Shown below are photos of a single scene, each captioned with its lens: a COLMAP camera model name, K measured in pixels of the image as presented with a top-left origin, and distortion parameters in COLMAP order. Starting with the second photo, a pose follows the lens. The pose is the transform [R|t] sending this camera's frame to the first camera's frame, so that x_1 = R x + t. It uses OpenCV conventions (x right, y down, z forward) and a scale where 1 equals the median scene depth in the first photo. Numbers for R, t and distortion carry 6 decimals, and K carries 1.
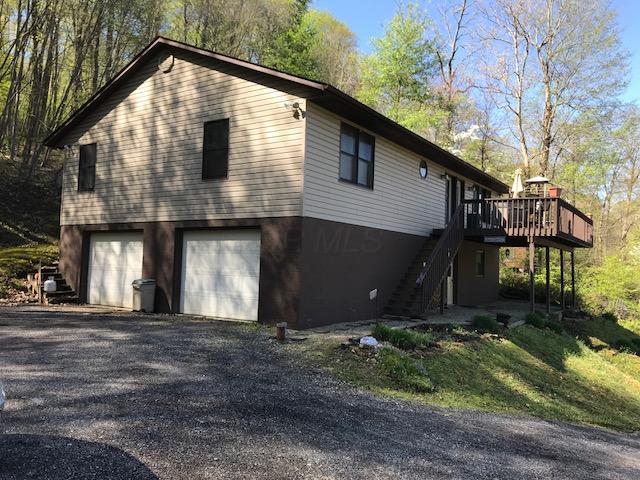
lens RADIAL K [[532.5, 0, 320.1], [0, 532.5, 239.8], [0, 0, 1]] dist [0.010524, 0.001128]
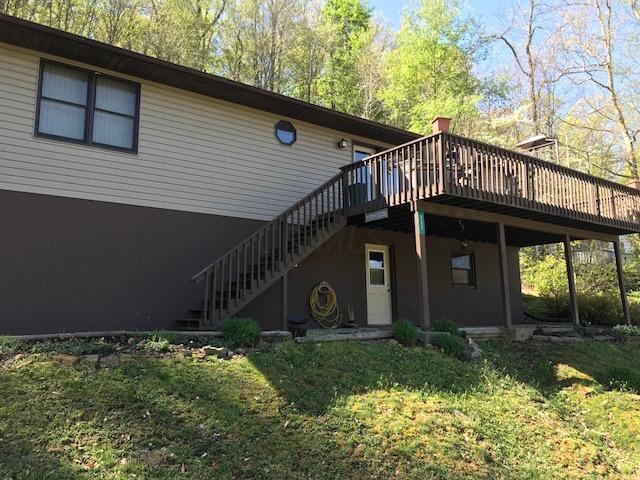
lens RADIAL K [[532.5, 0, 320.2], [0, 532.5, 241.1], [0, 0, 1]] dist [0.010524, 0.001128]
pose [[0.939704, -0.092750, -0.329173, 0.552865], [0.057806, 0.991749, -0.114423, 0.118812], [0.337069, 0.088495, 0.937311, 0.418308]]
